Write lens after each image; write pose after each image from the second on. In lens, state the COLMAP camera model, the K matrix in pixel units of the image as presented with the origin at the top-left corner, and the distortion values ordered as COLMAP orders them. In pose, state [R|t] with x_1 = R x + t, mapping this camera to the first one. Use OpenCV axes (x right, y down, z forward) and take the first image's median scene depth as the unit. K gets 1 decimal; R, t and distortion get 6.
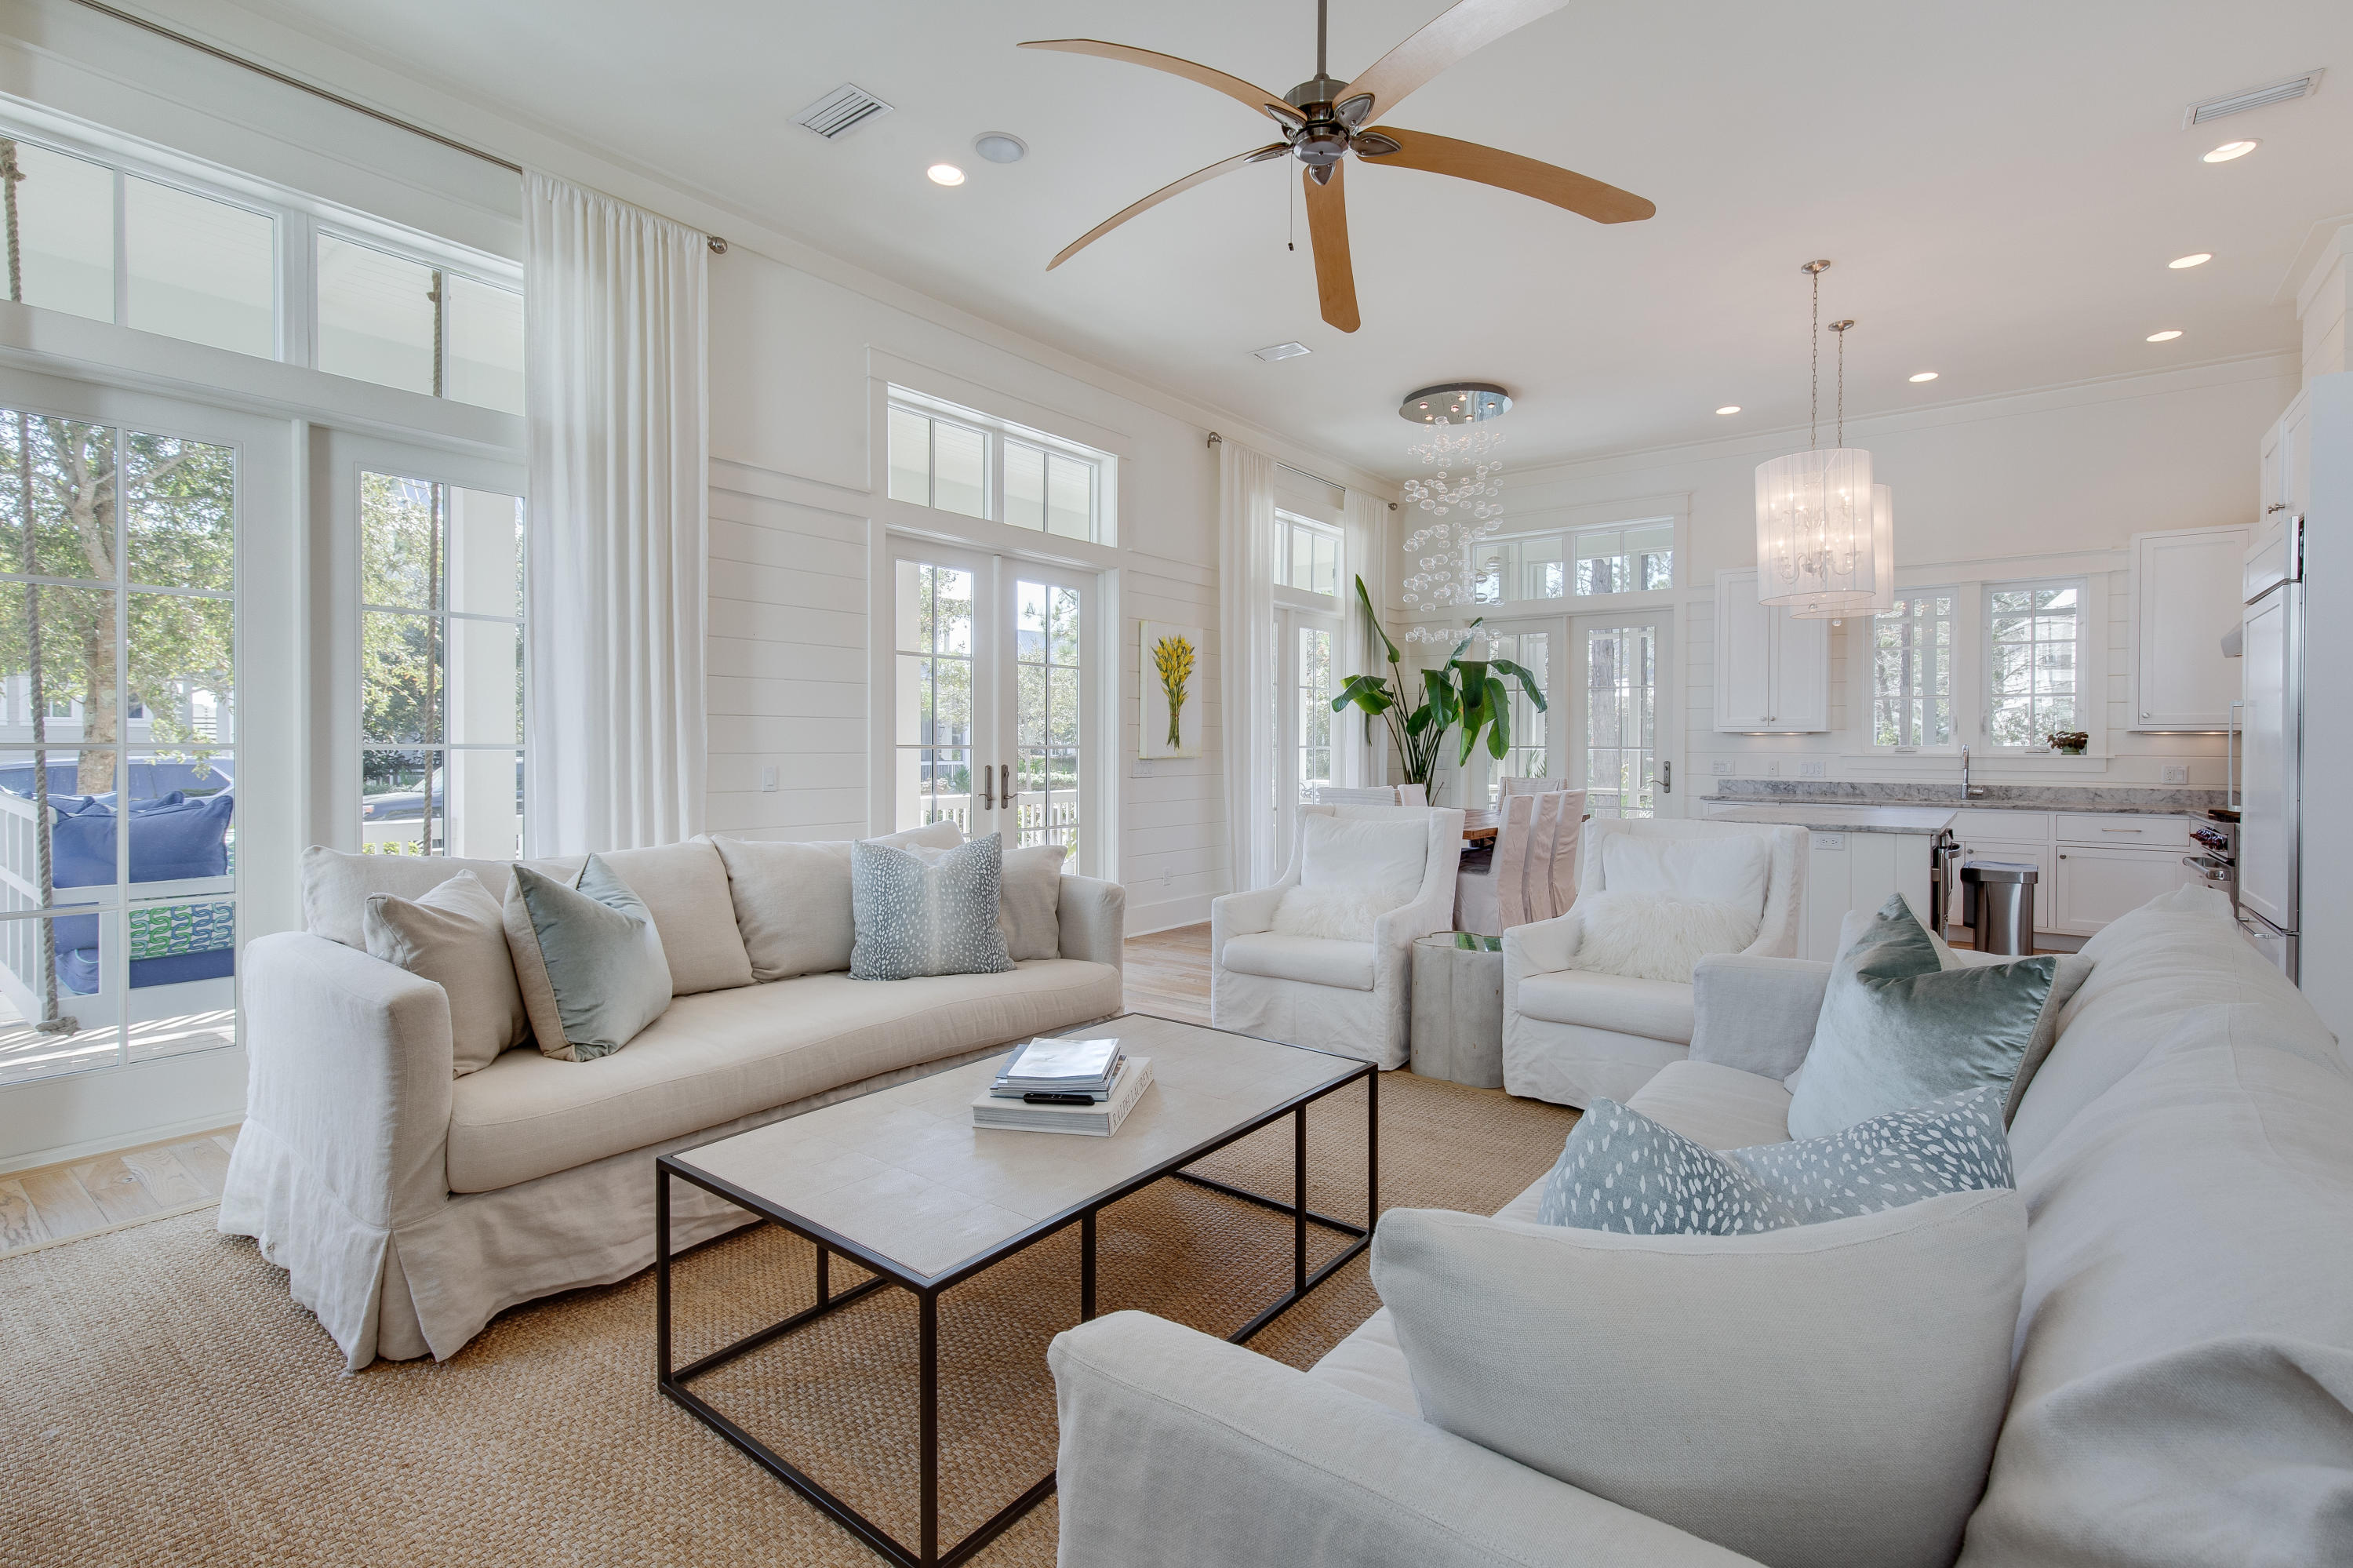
lens RADIAL K [[1084.1, 0, 1171.0], [0, 1084.1, 768.9], [0, 0, 1]] dist [0.003838, -0.000876]
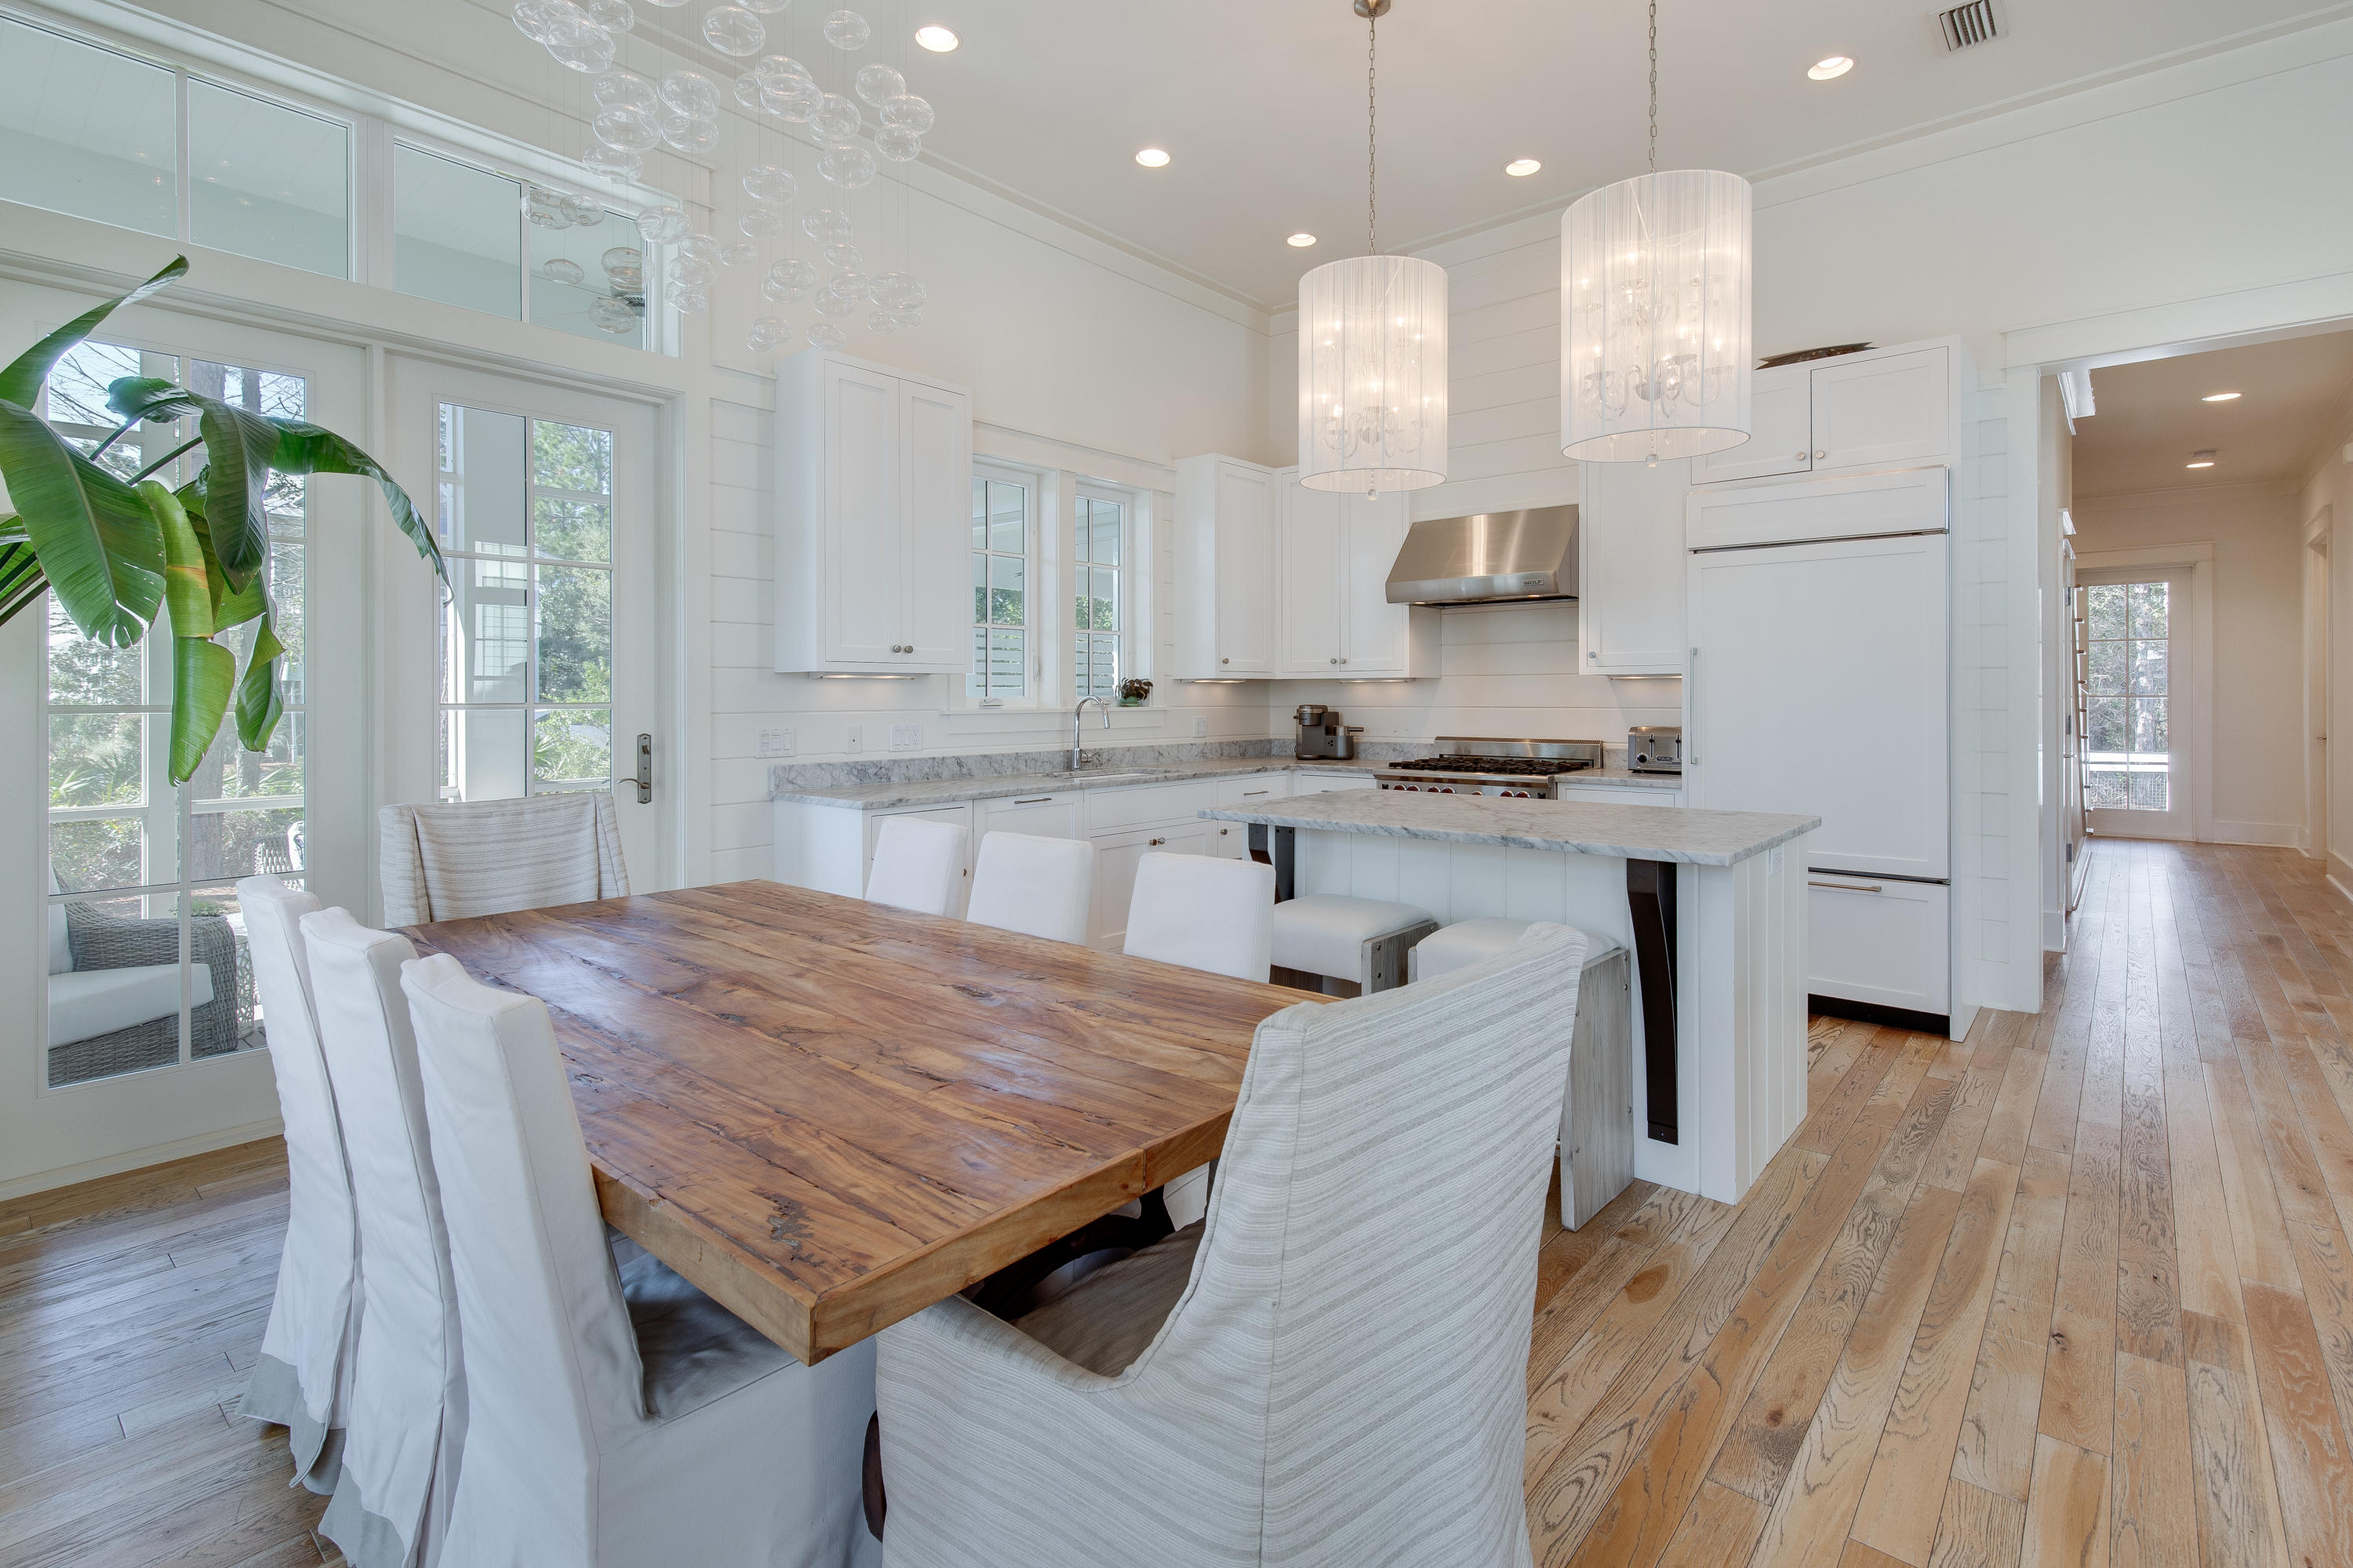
lens RADIAL K [[1084.1, 0, 1217.6], [0, 1084.1, 694.8], [0, 0, 1]] dist [0.003838, -0.000876]
pose [[0.019806, -0.002953, 0.999799, 0.006347], [0.027818, 0.999610, 0.002402, -0.021194], [-0.999417, 0.027765, 0.019880, 0.871167]]
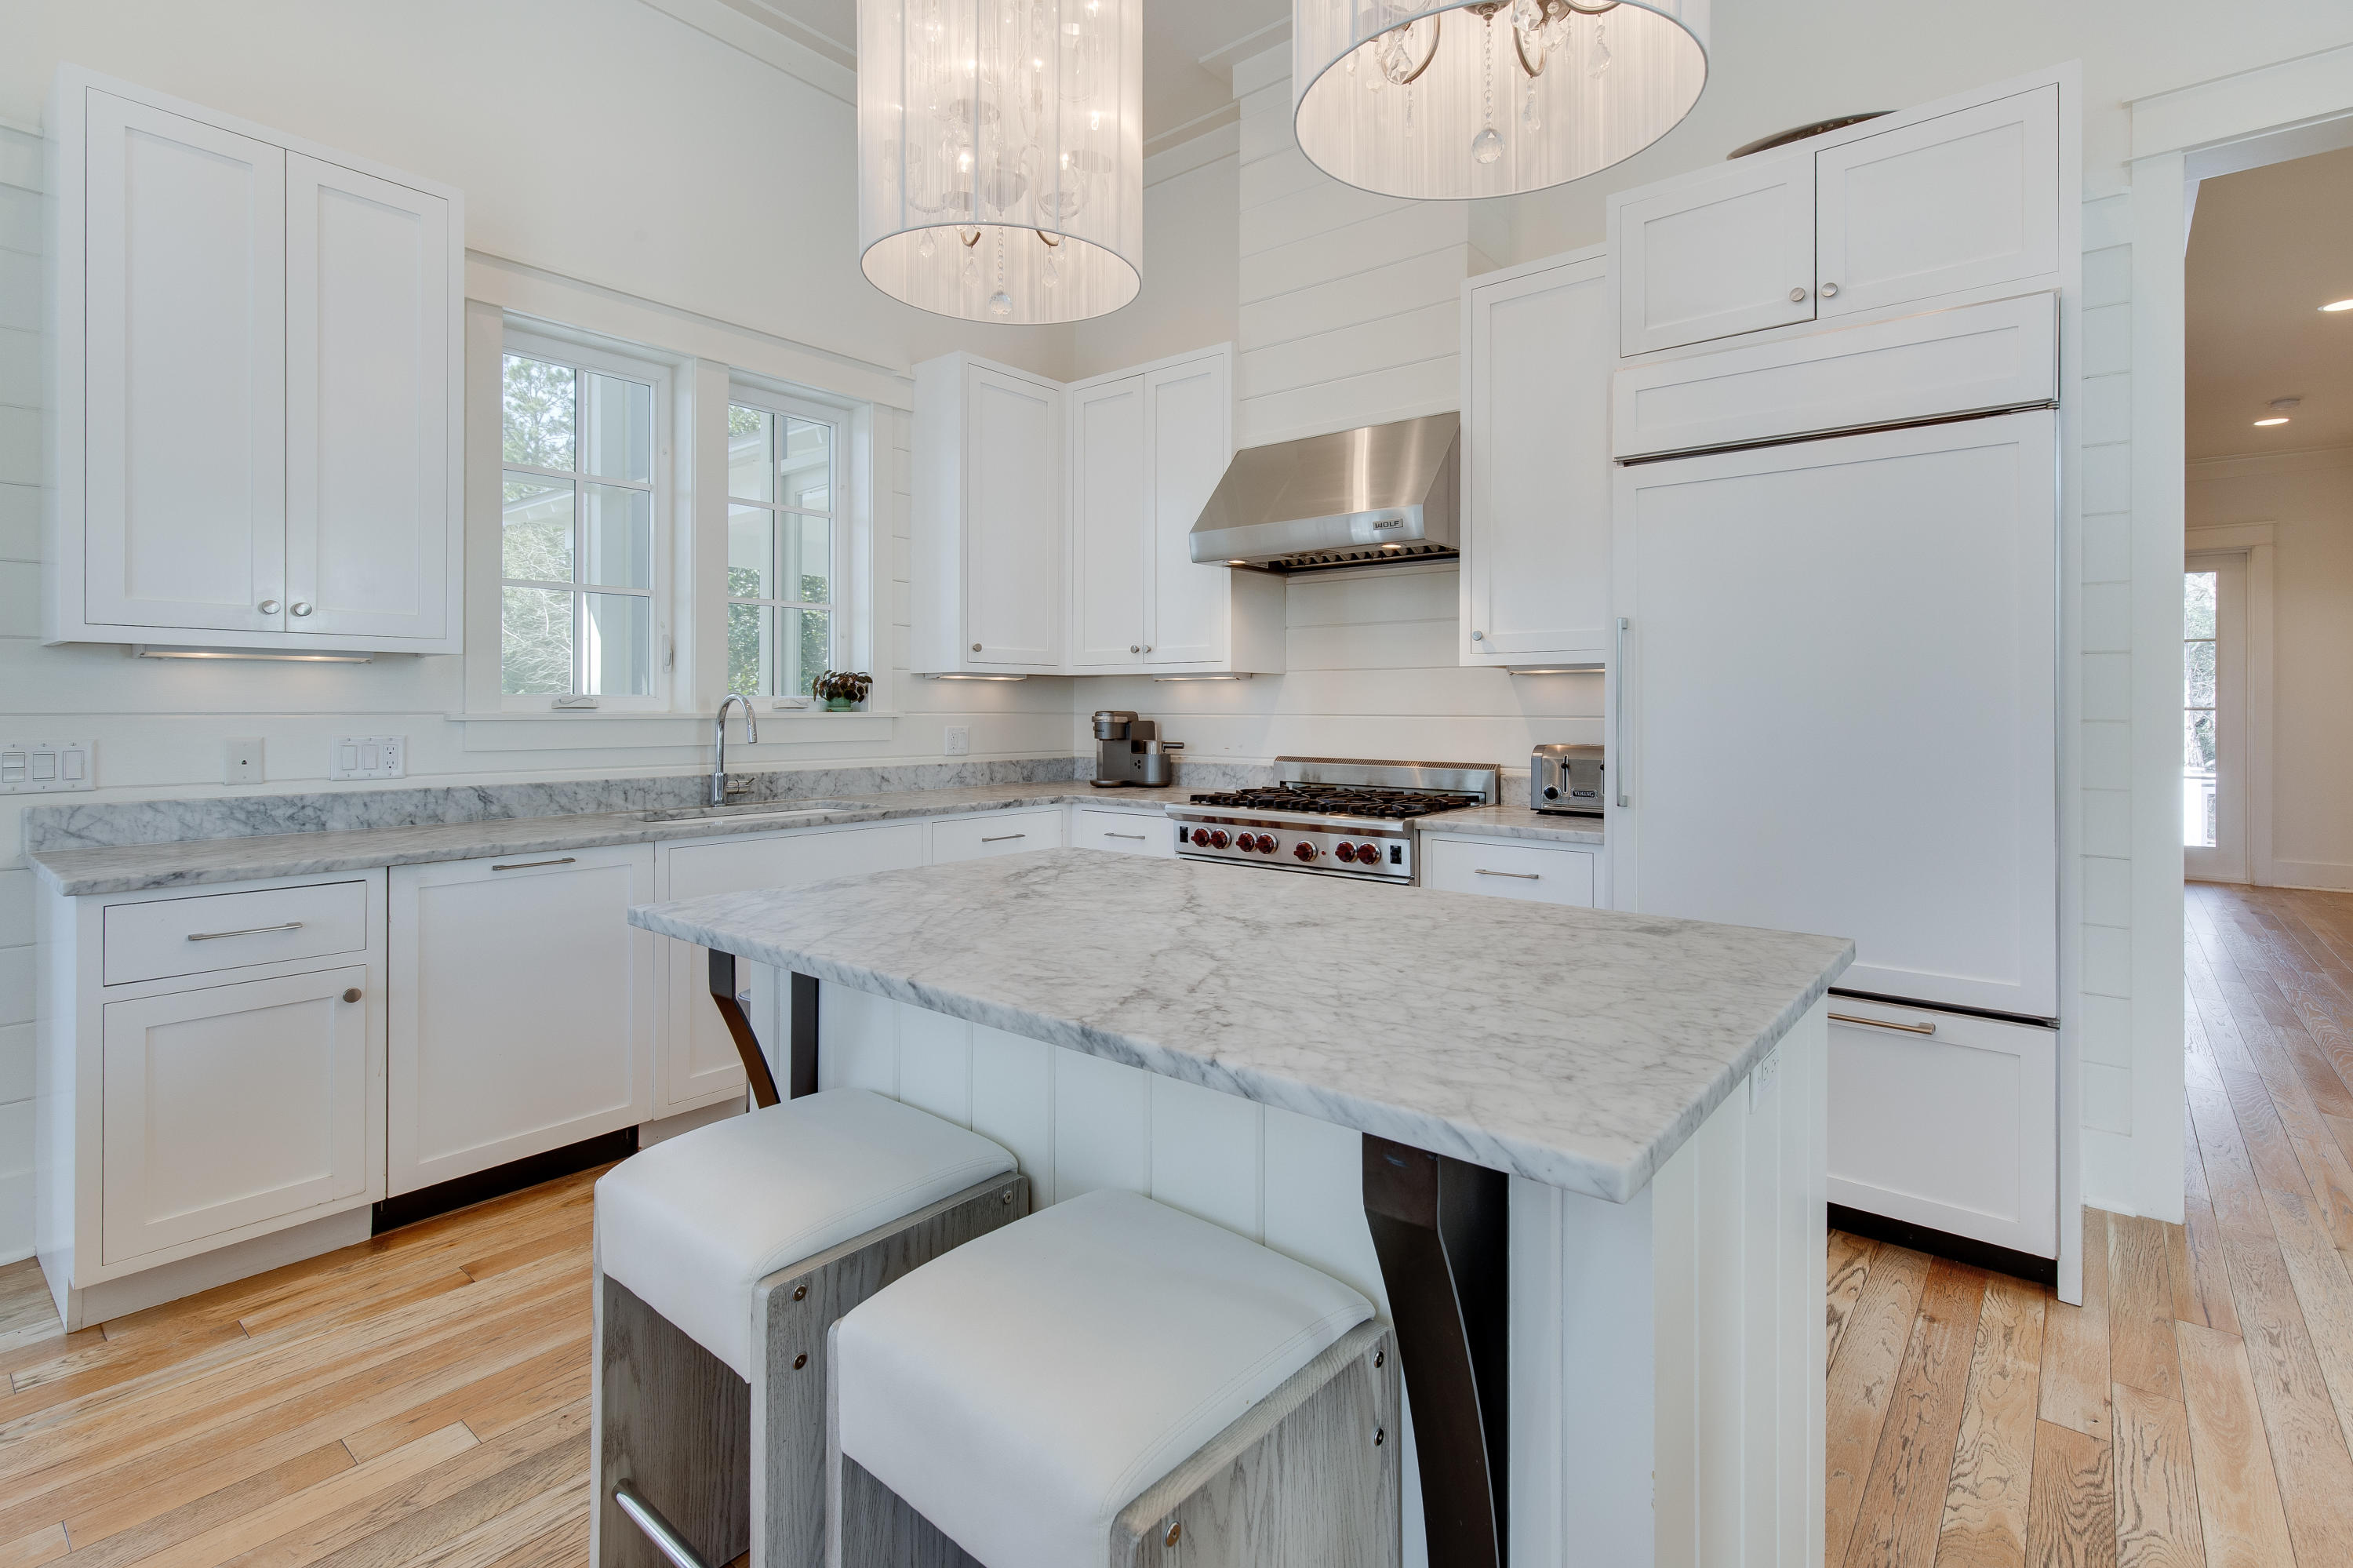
lens RADIAL K [[1084.1, 0, 1215.8], [0, 1084.1, 702.3], [0, 0, 1]] dist [0.003838, -0.000876]
pose [[-0.000792, 0.000940, 0.999999, 0.239092], [0.022331, 0.999750, -0.000922, -0.012515], [-0.999750, 0.022330, -0.000812, 0.760286]]
